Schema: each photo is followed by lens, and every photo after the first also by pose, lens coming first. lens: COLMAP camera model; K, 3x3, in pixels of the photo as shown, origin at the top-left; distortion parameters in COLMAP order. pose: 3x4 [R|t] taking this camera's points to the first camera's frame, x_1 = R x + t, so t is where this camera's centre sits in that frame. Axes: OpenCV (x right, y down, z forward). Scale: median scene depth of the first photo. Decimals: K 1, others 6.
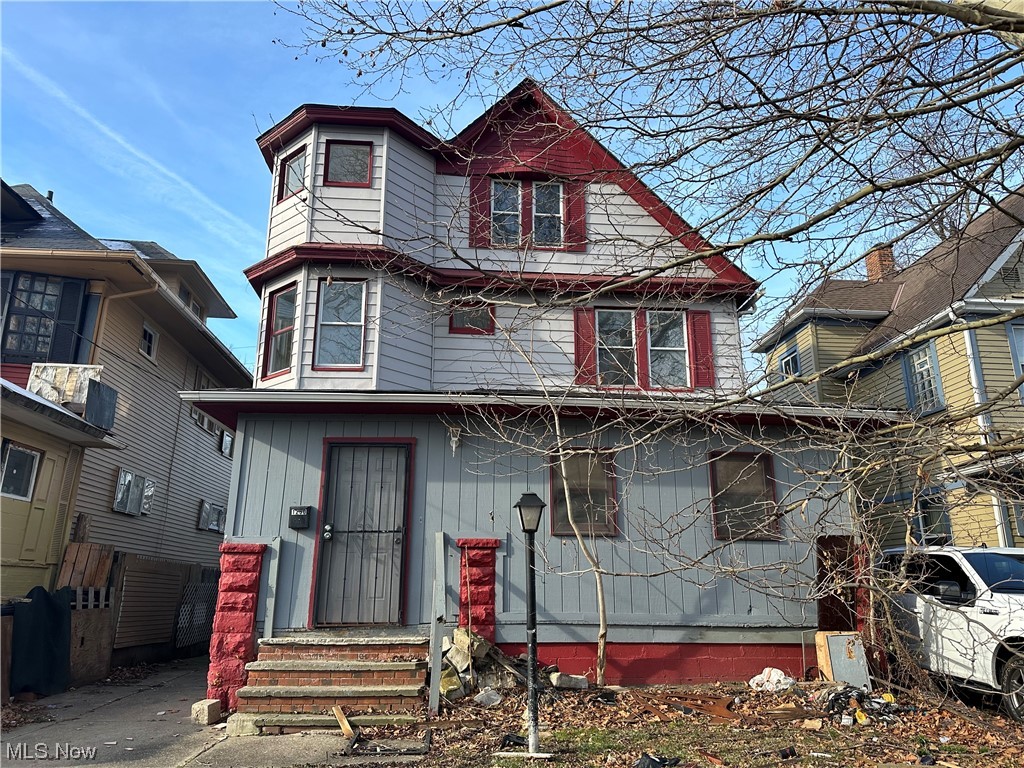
lens RADIAL K [[715.3, 0, 513.4], [0, 715.3, 376.3], [0, 0, 1]] dist [0.023818, -0.033088]
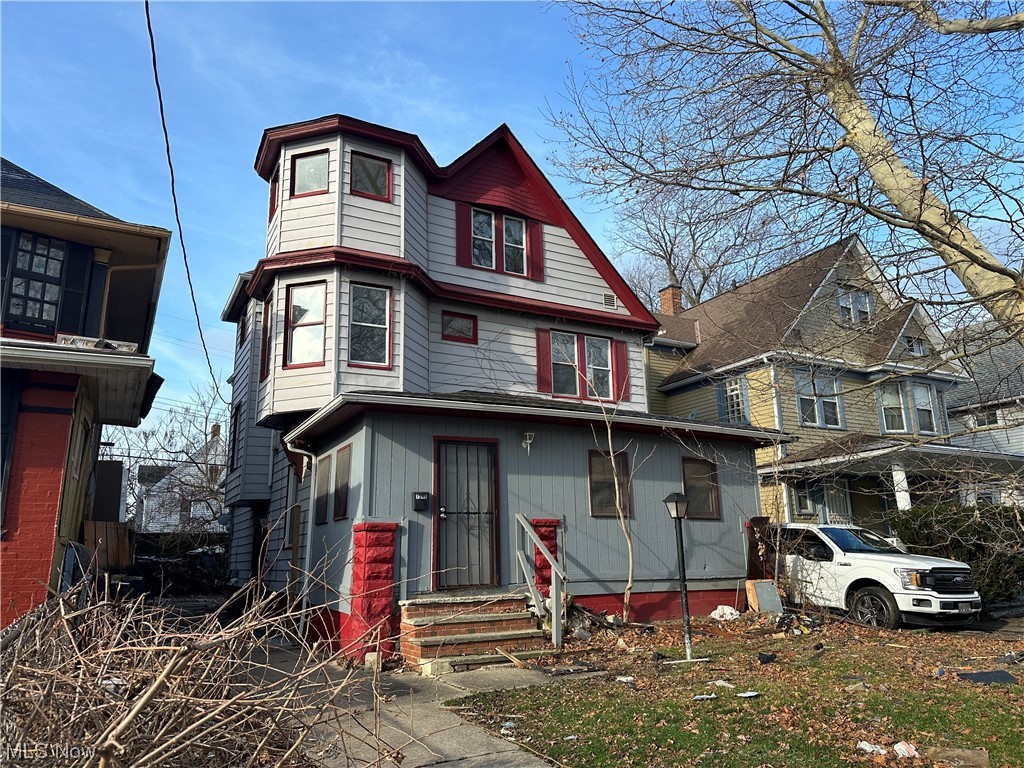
lens RADIAL K [[715.3, 0, 512.9], [0, 715.3, 375.3], [0, 0, 1]] dist [0.023818, -0.033088]
pose [[0.911728, 0.080392, 0.402850, -0.627758], [-0.096140, 0.995187, 0.018986, -0.050724], [-0.399385, -0.056040, 0.915069, -0.149076]]
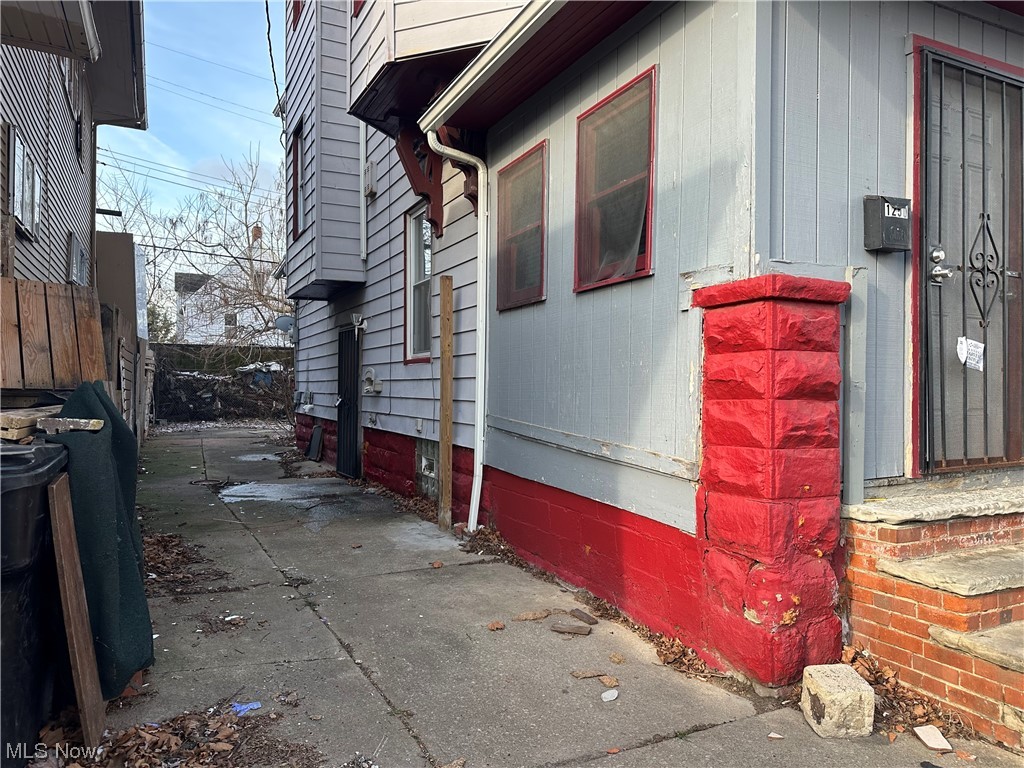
lens RADIAL K [[715.3, 0, 508.9], [0, 715.3, 389.9], [0, 0, 1]] dist [0.023818, -0.033088]
pose [[0.932282, 0.000374, 0.361732, -0.619002], [-0.107596, 0.955025, 0.276317, 0.187053], [-0.345360, -0.296526, 0.890393, 0.647714]]
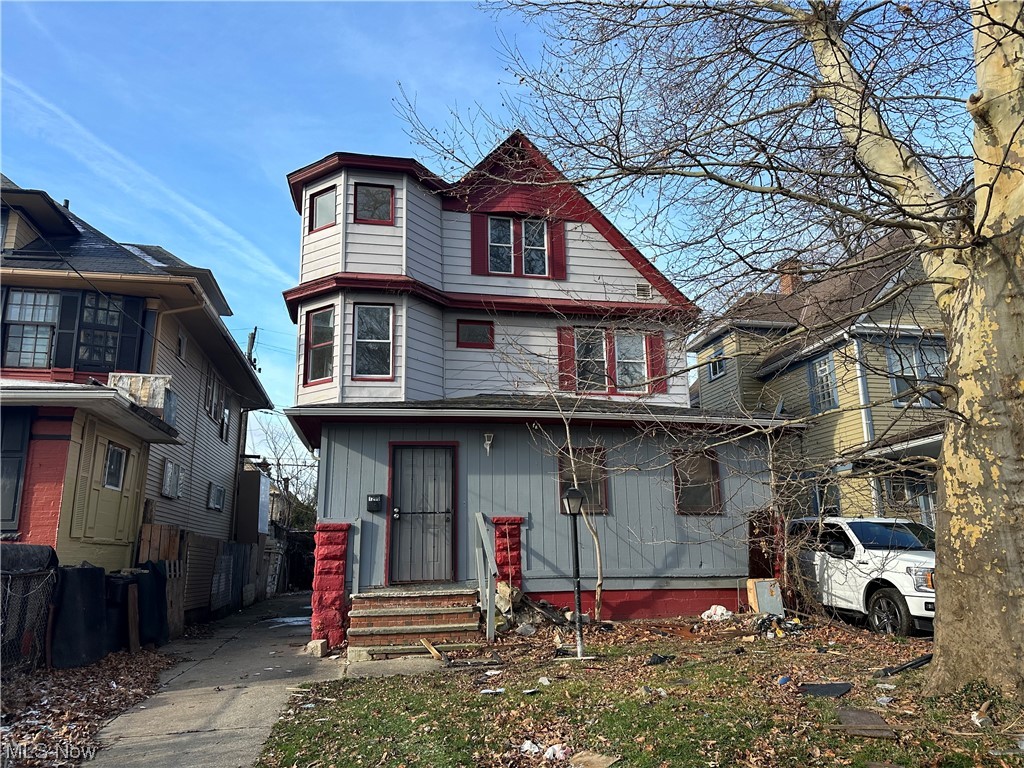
lens RADIAL K [[715.3, 0, 517.8], [0, 715.3, 377.1], [0, 0, 1]] dist [0.023818, -0.033088]
pose [[0.992729, 0.008462, 0.120076, -0.186679], [-0.013597, 0.999025, 0.042004, -0.087968], [-0.119604, -0.043331, 0.991876, -0.306942]]
